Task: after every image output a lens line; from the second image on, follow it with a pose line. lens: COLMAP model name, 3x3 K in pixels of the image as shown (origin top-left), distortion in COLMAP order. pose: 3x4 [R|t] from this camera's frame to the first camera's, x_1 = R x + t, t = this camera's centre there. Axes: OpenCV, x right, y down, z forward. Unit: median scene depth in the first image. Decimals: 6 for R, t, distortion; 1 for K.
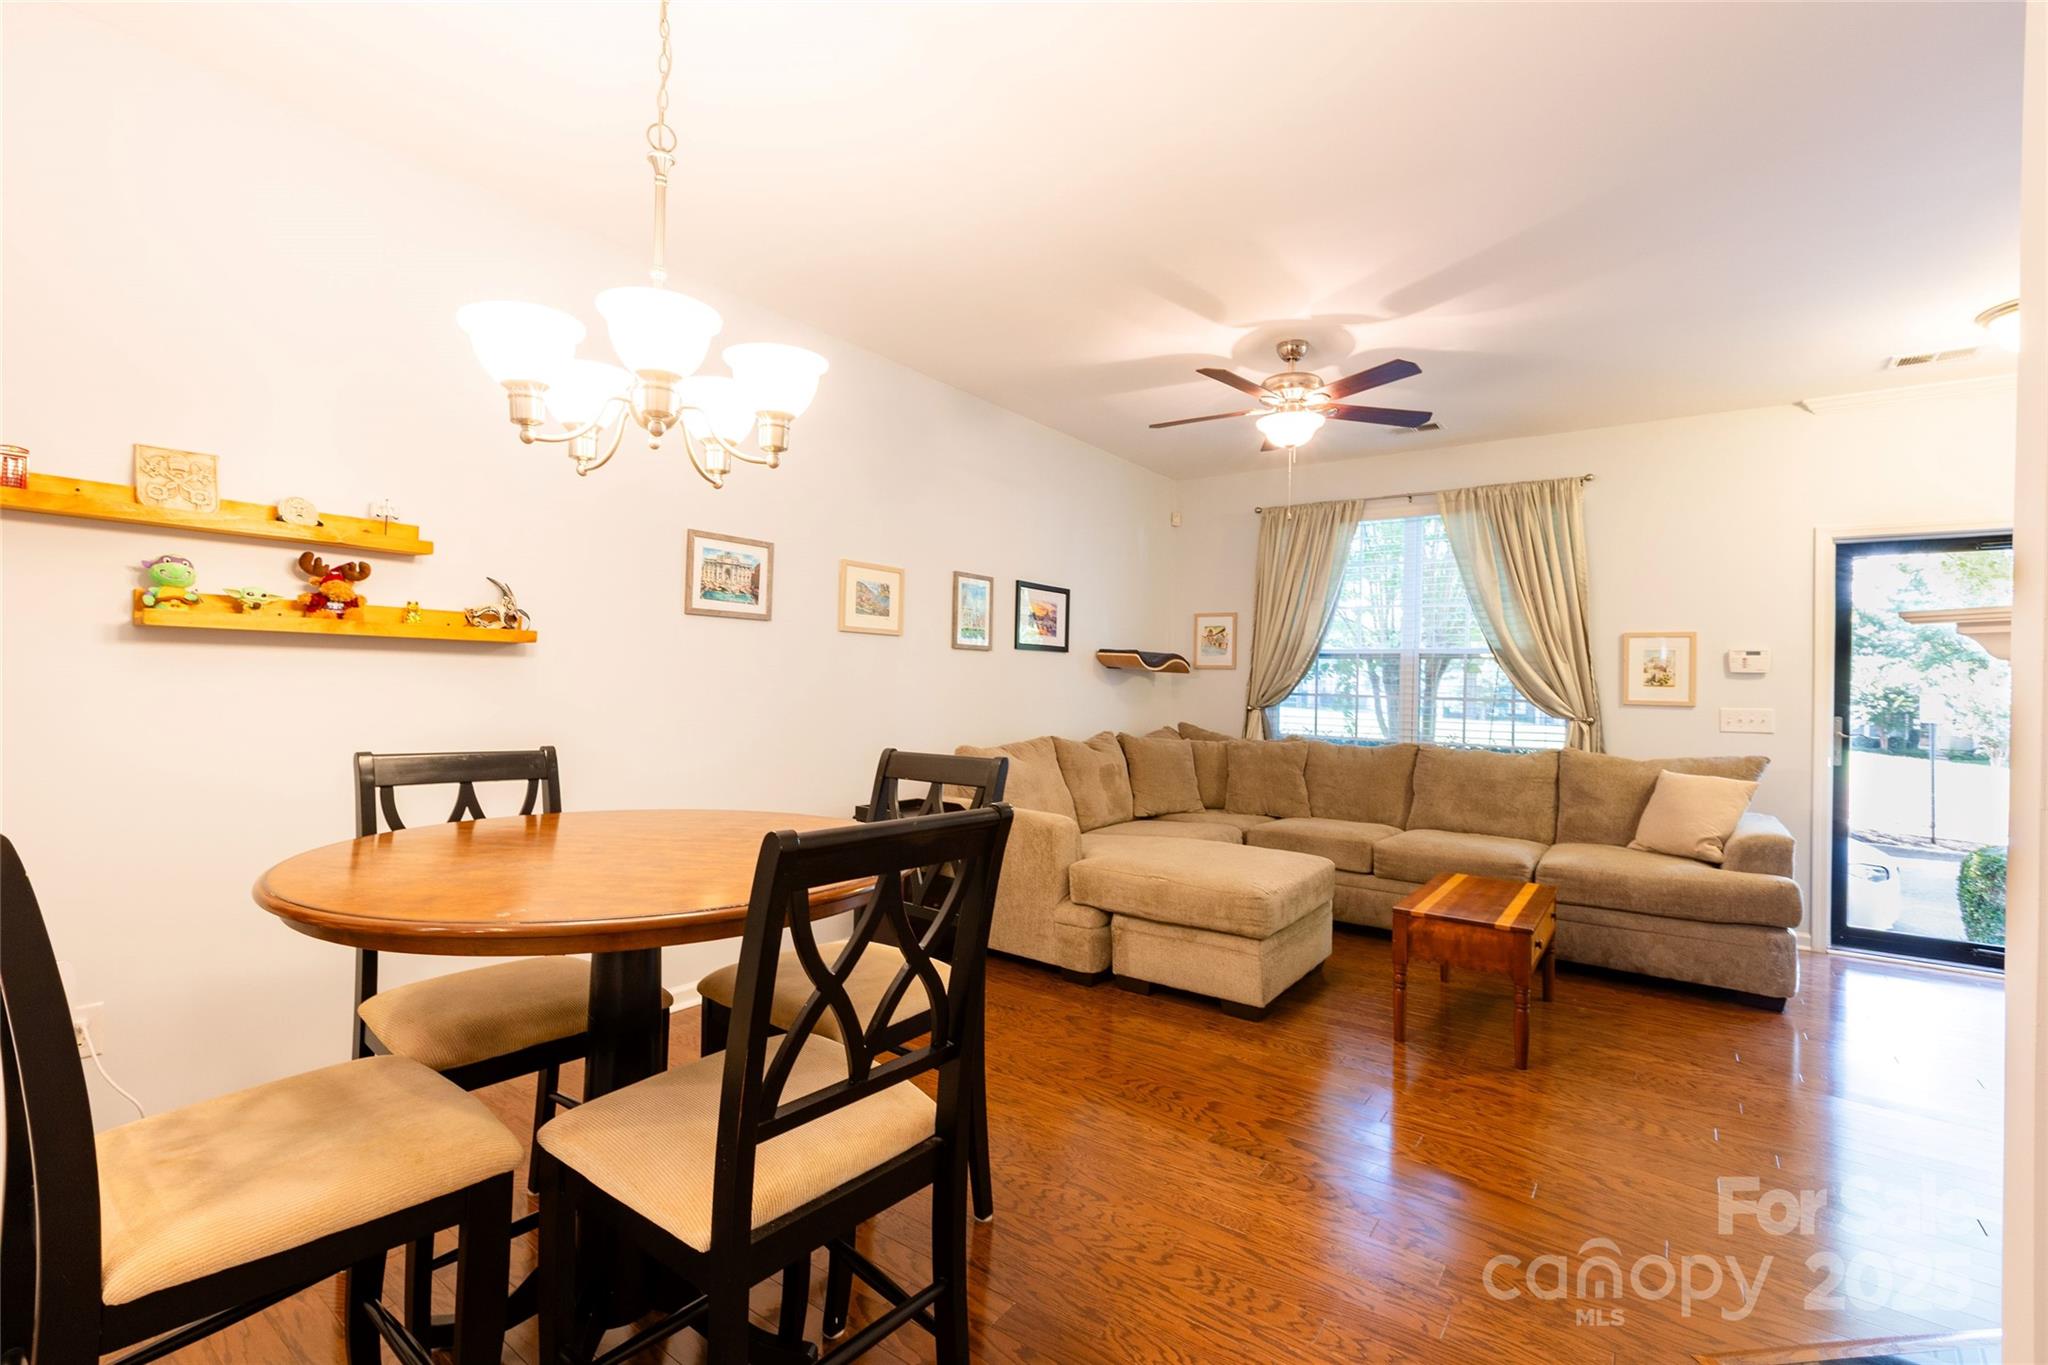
lens RADIAL K [[909.2, 0, 1007.1], [0, 909.2, 669.5], [0, 0, 1]] dist [0.001550, 0.000253]
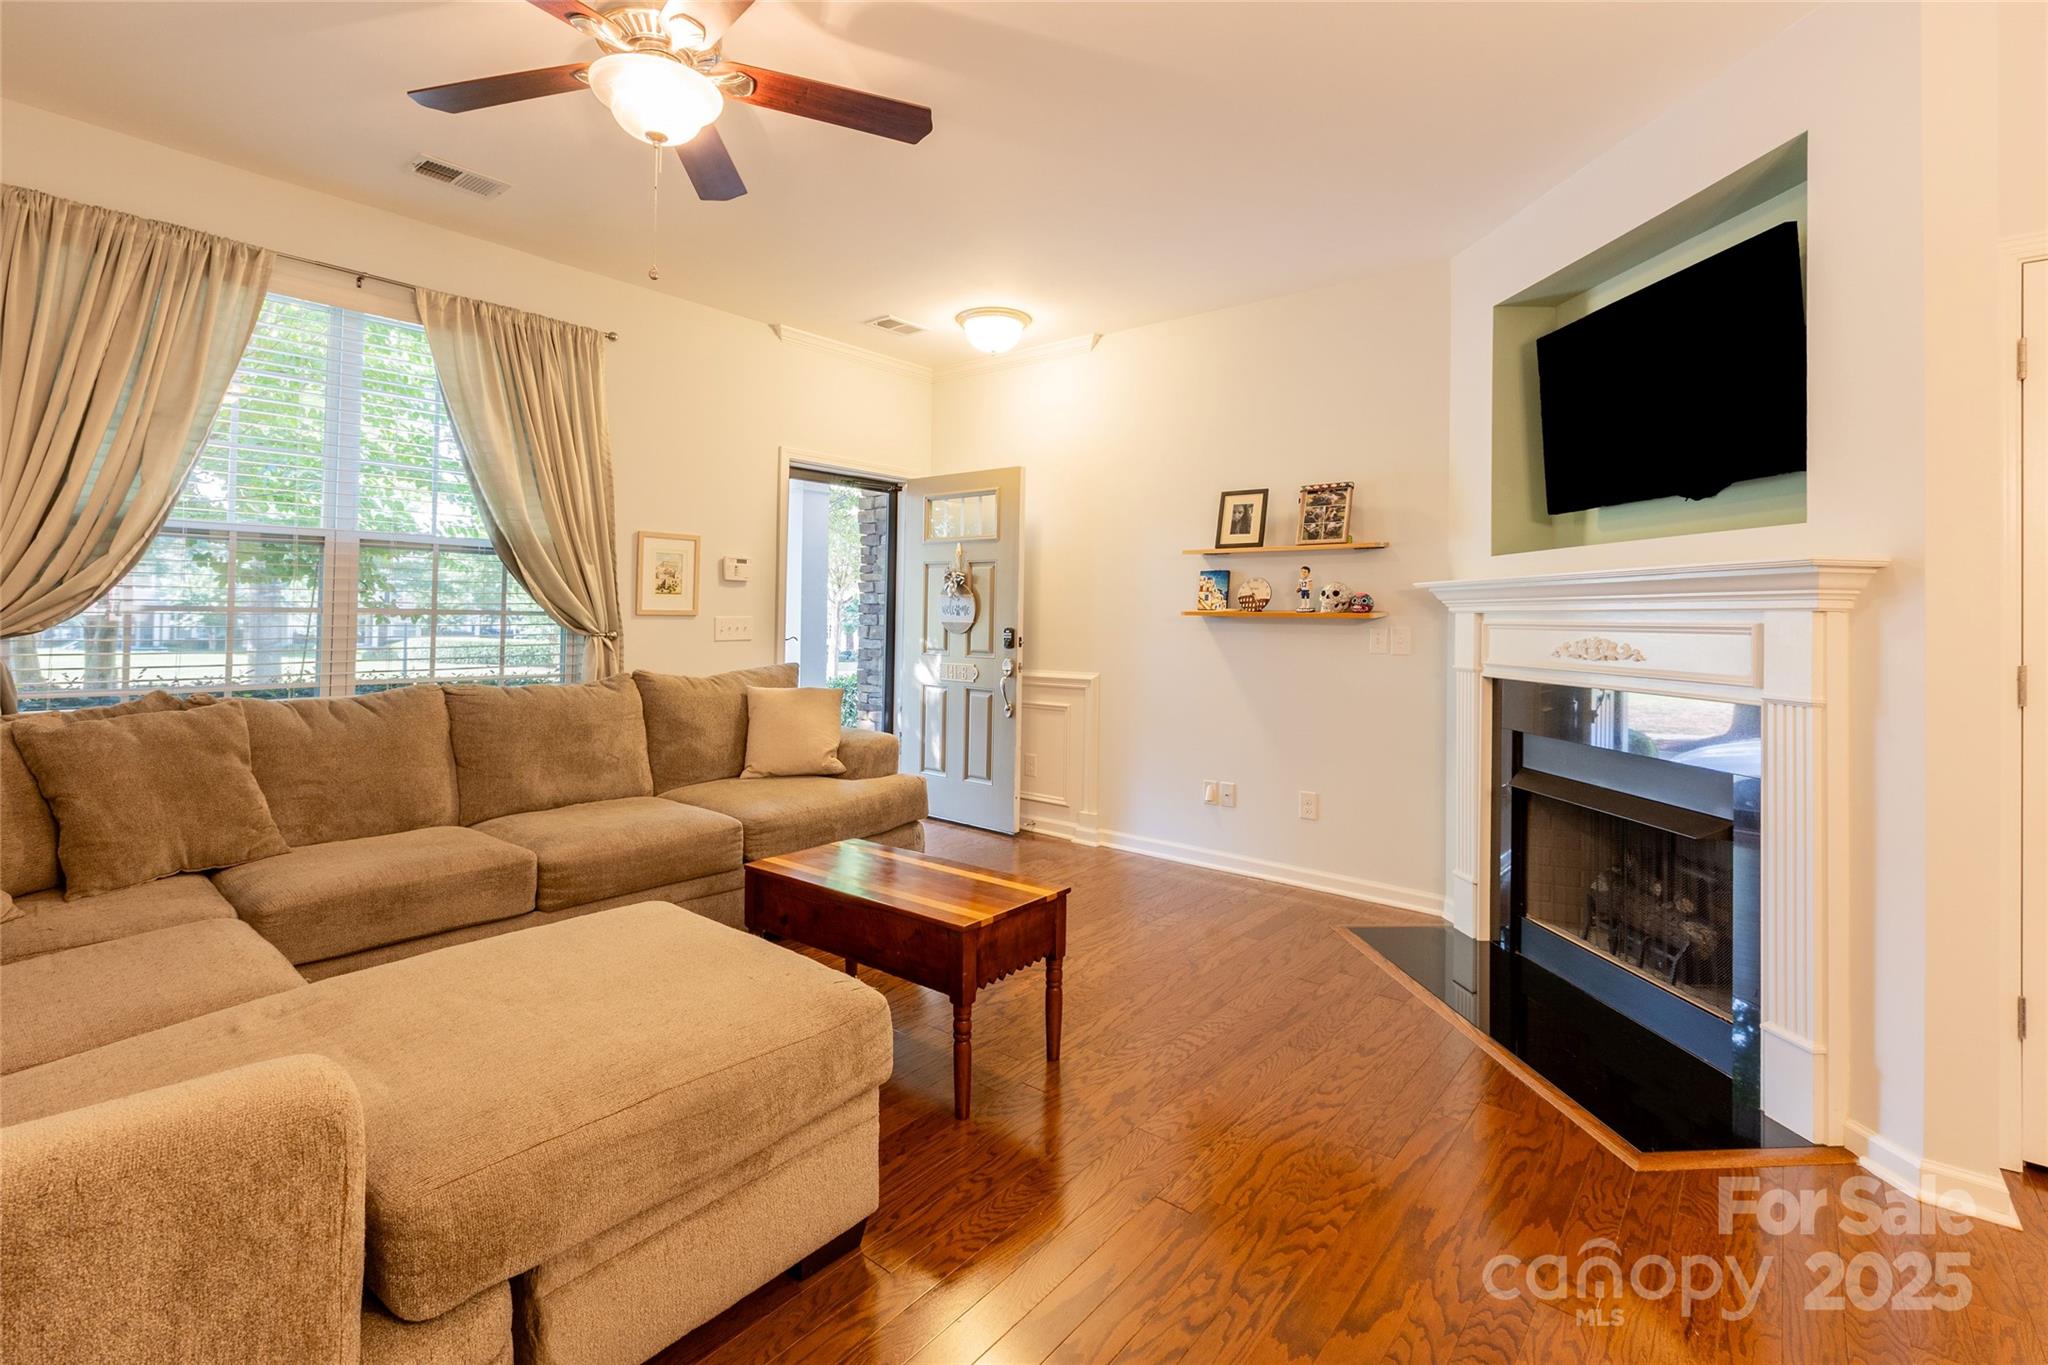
lens RADIAL K [[915.9, 0, 1053.2], [0, 915.9, 597.4], [0, 0, 1]] dist [-0.000298, -0.000086]
pose [[0.055428, -0.002850, 0.998459, -0.171714], [-0.026919, 0.999628, 0.004348, 0.008630], [-0.998100, -0.027118, 0.055331, 0.614608]]
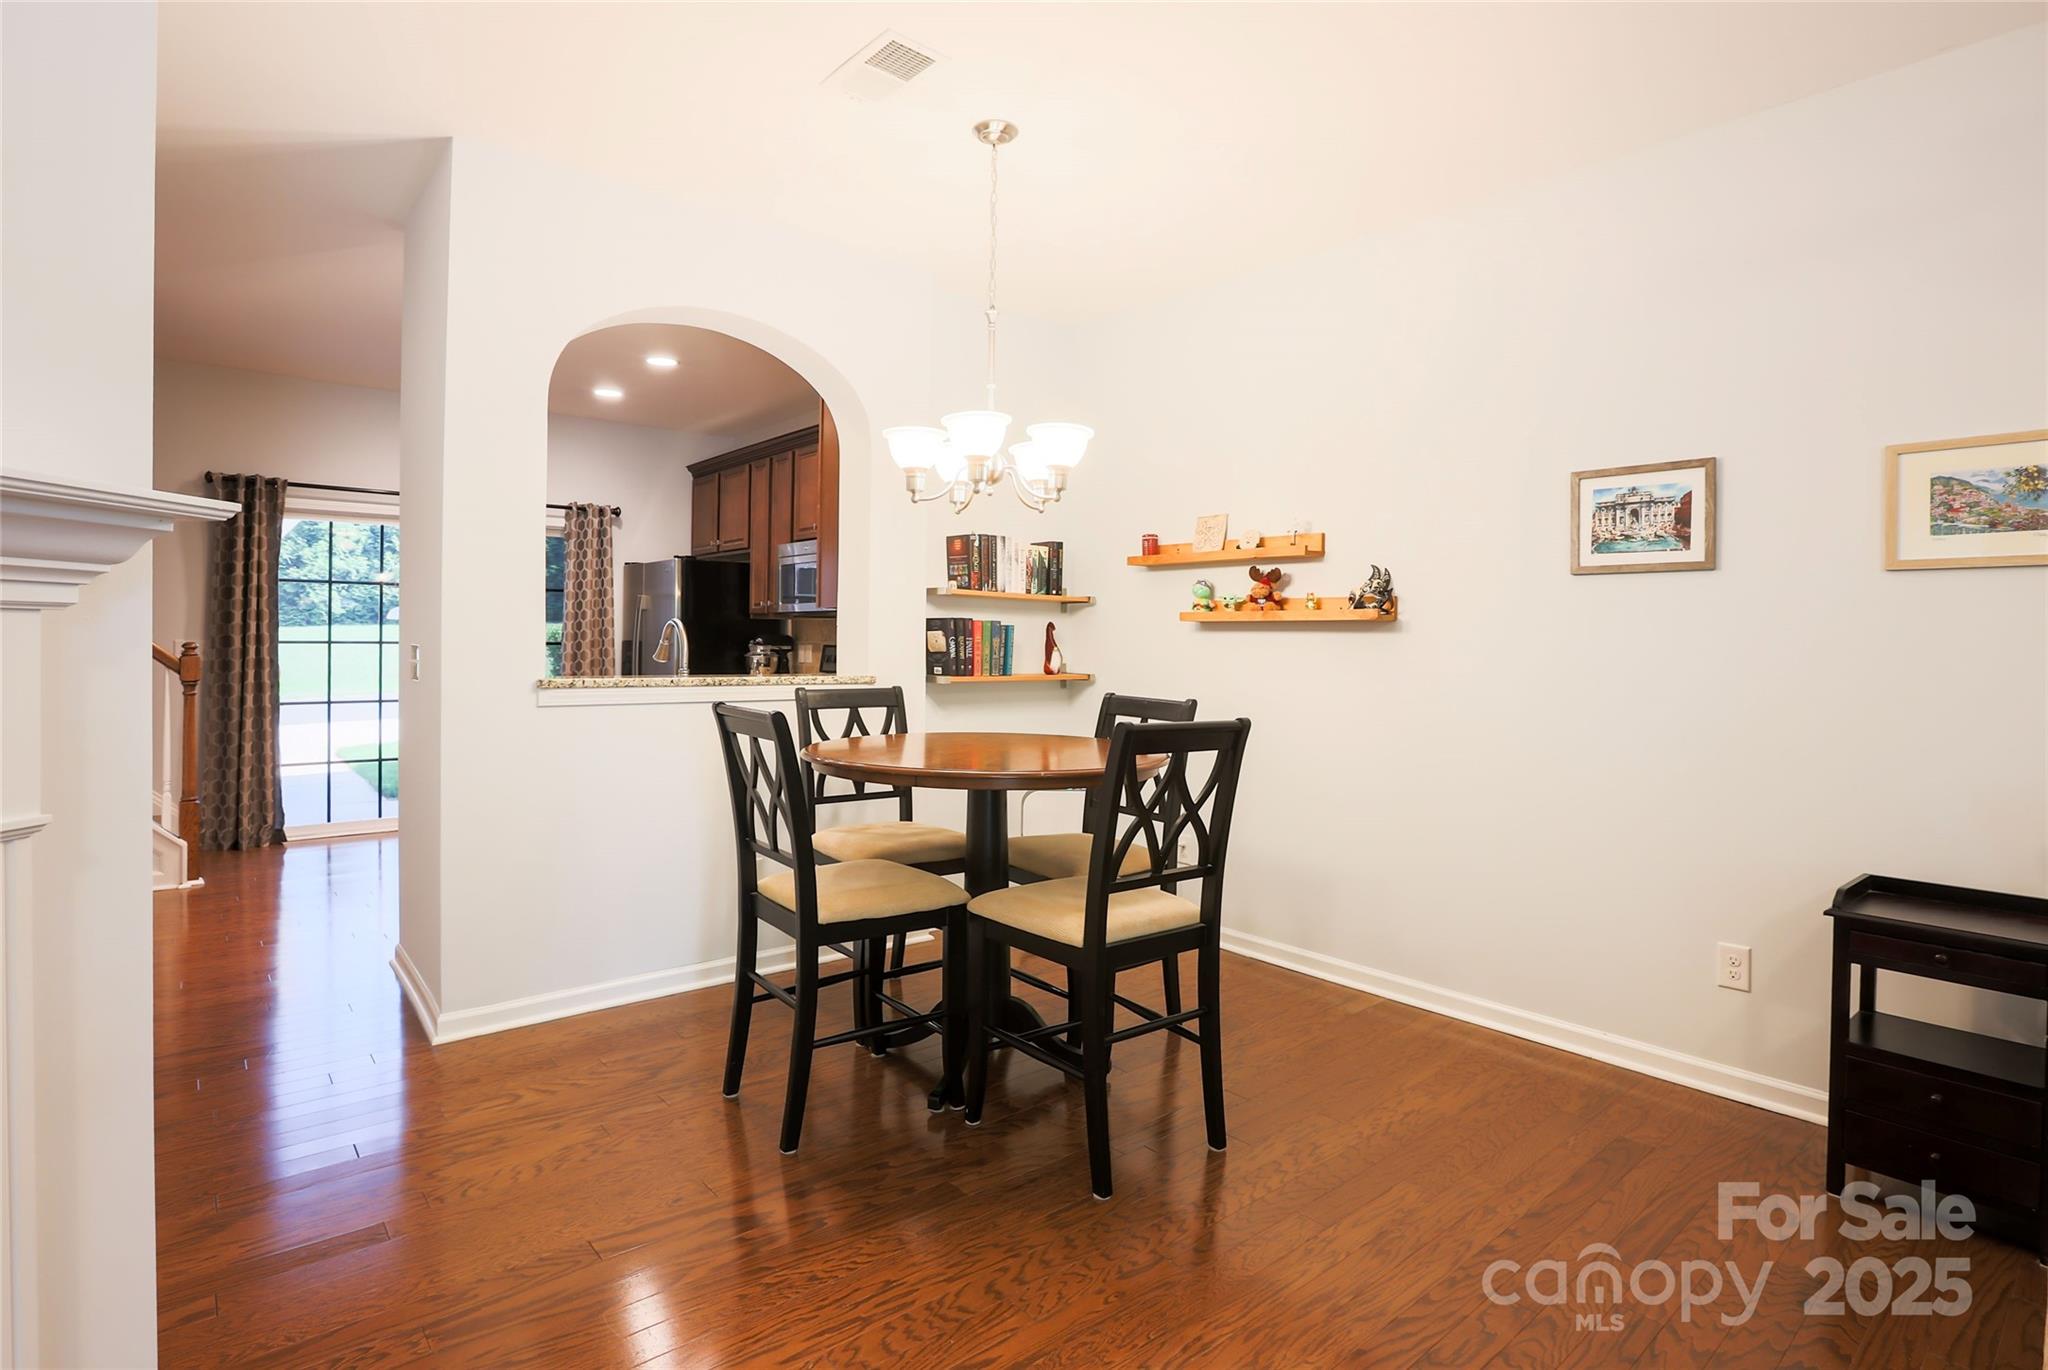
lens RADIAL K [[1020.9, 0, 1044.0], [0, 1020.9, 652.1], [0, 0, 1]] dist [-0.069806, 0.033132]
pose [[-0.210555, -0.014400, -0.977476, 0.463900], [-0.002498, 0.999896, -0.014193, 0.017030], [0.977579, -0.000546, -0.210569, 0.519166]]
